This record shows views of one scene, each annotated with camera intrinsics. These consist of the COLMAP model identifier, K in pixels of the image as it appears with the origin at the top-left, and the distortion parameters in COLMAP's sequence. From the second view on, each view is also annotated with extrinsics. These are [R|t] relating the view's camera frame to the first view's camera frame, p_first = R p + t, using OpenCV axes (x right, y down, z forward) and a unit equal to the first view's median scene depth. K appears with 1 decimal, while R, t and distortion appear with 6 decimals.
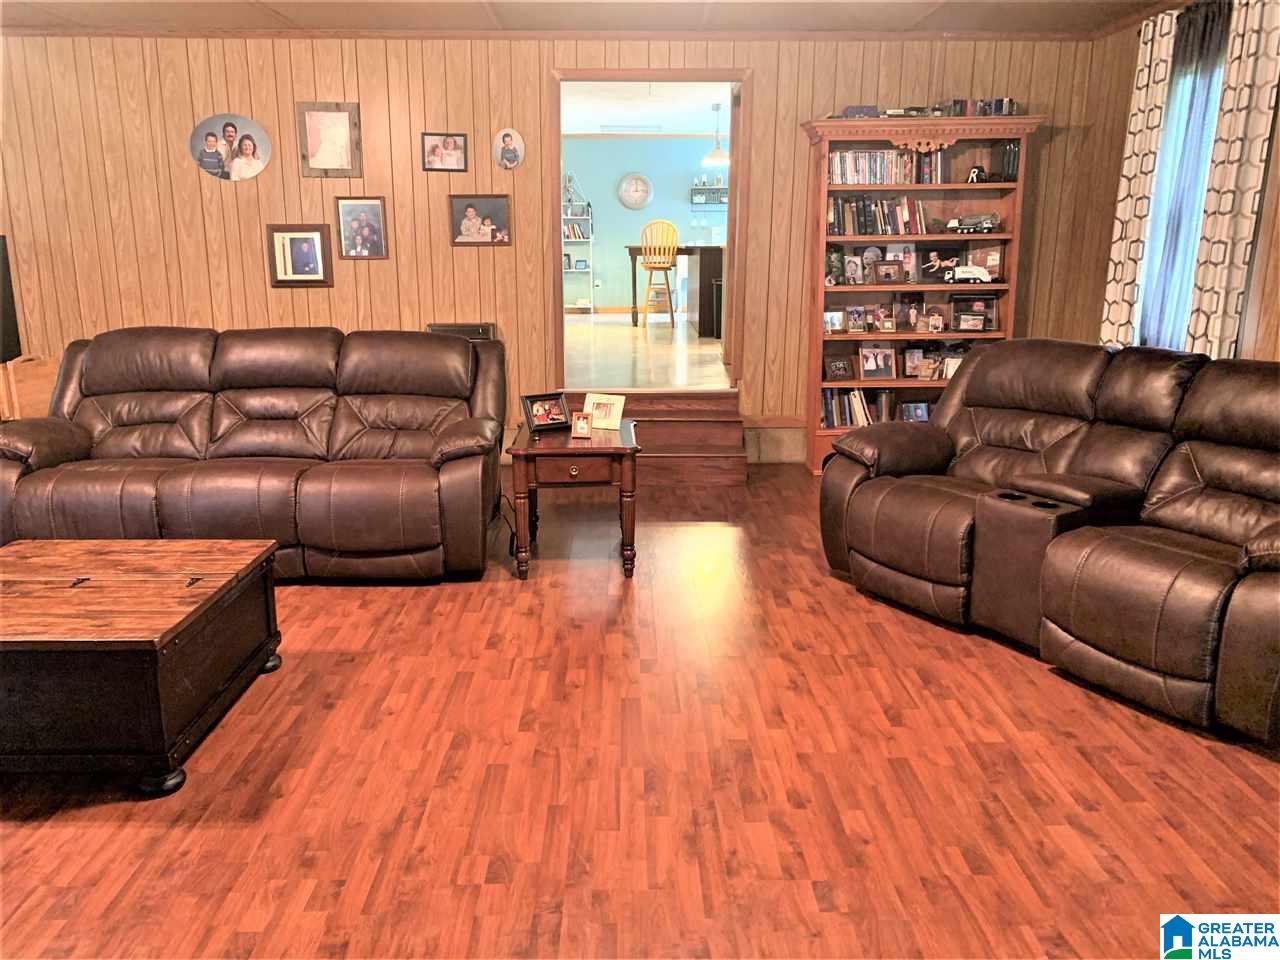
lens RADIAL K [[977.6, 0, 642.8], [0, 977.6, 476.0], [0, 0, 1]] dist [0.046914, -0.060724]
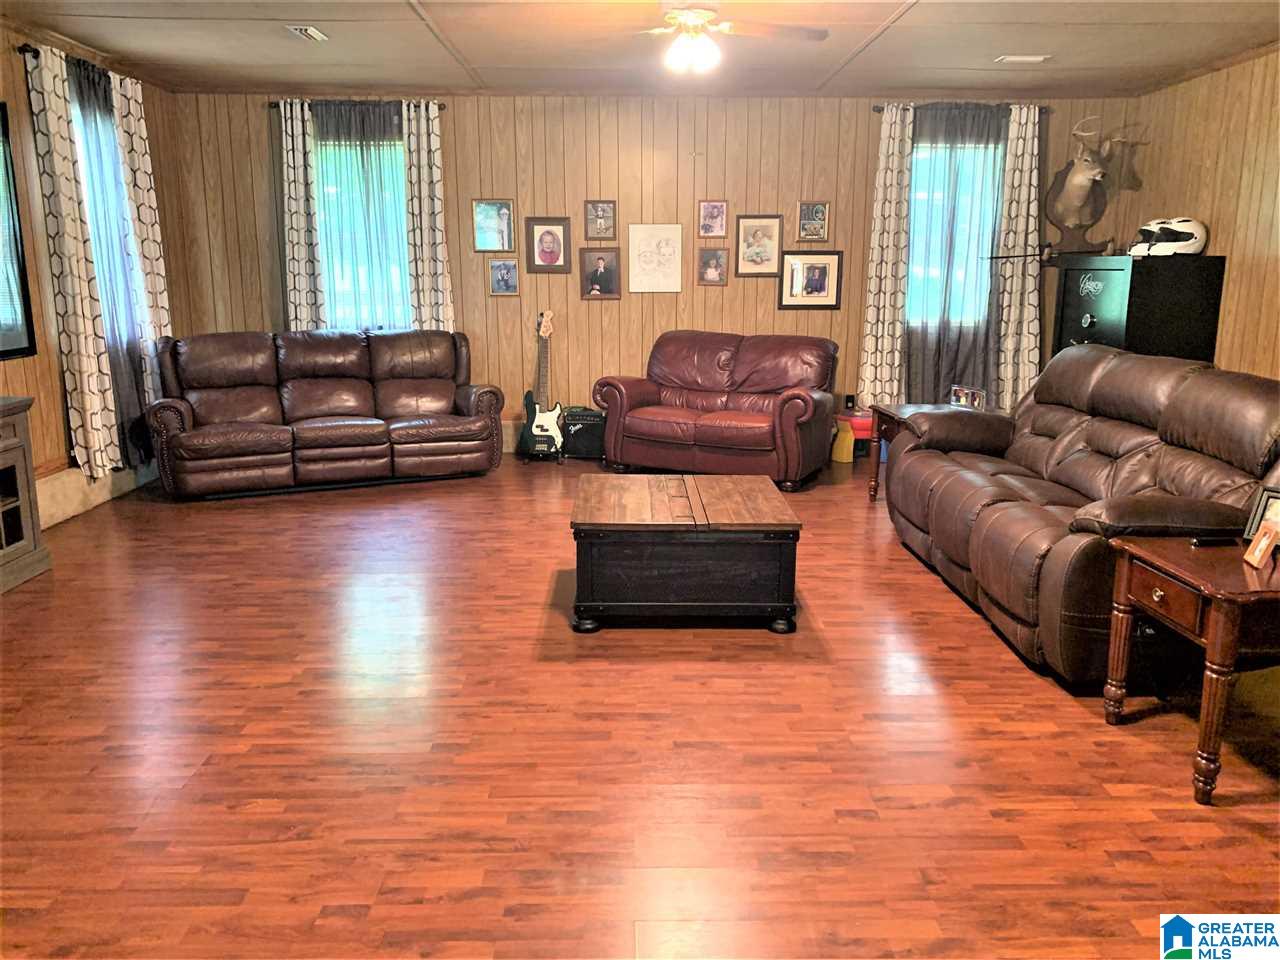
lens RADIAL K [[977.6, 0, 634.3], [0, 977.6, 471.0], [0, 0, 1]] dist [0.046914, -0.060724]
pose [[0.006591, 0.209038, -0.977885, 0.831135], [-0.237106, 0.950346, 0.201553, -0.202614], [0.971461, 0.230534, 0.055828, 0.884210]]
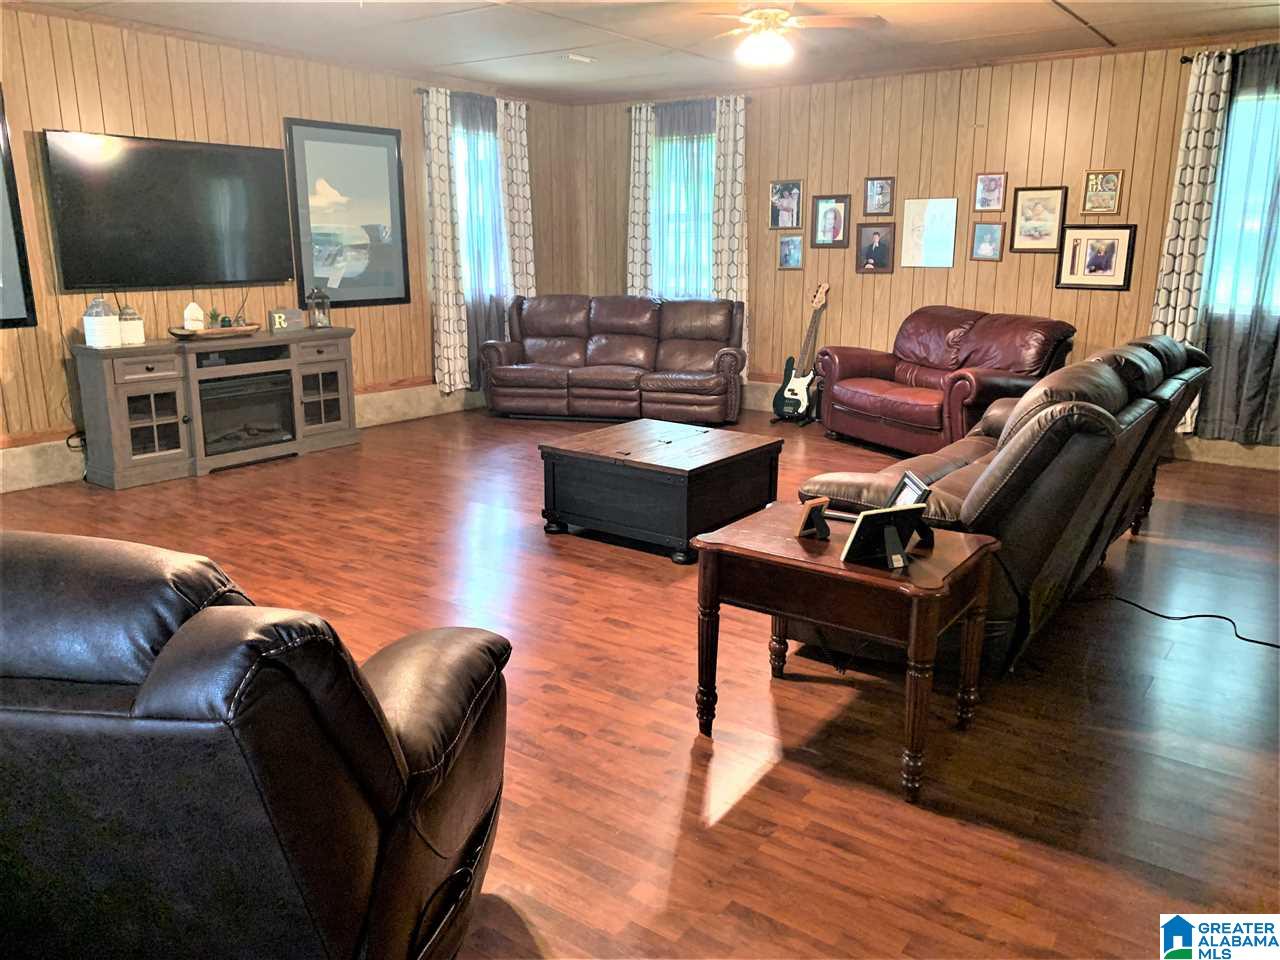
lens RADIAL K [[977.6, 0, 651.2], [0, 977.6, 481.3], [0, 0, 1]] dist [0.046914, -0.060724]
pose [[-0.592993, 0.195490, -0.781117, 0.773617], [-0.189213, 0.909087, 0.371160, -0.456644], [0.782661, 0.367893, -0.502093, 1.915377]]
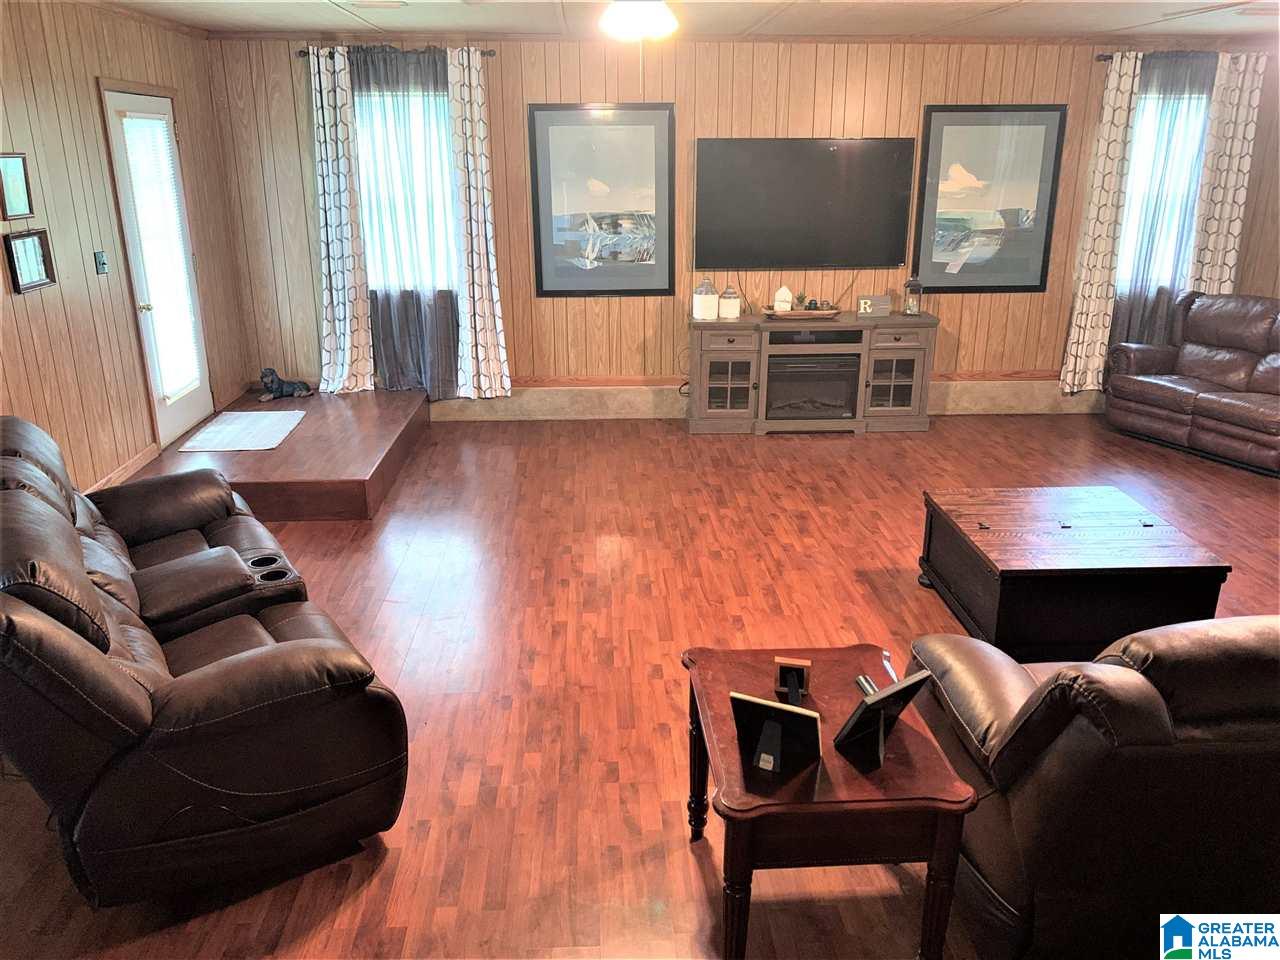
lens RADIAL K [[977.6, 0, 637.5], [0, 977.6, 471.4], [0, 0, 1]] dist [0.046914, -0.060724]
pose [[-0.999537, 0.014848, -0.026545, 0.063181], [-0.001348, 0.850264, 0.526355, -0.710750], [0.030386, 0.526148, -0.849850, 2.211435]]
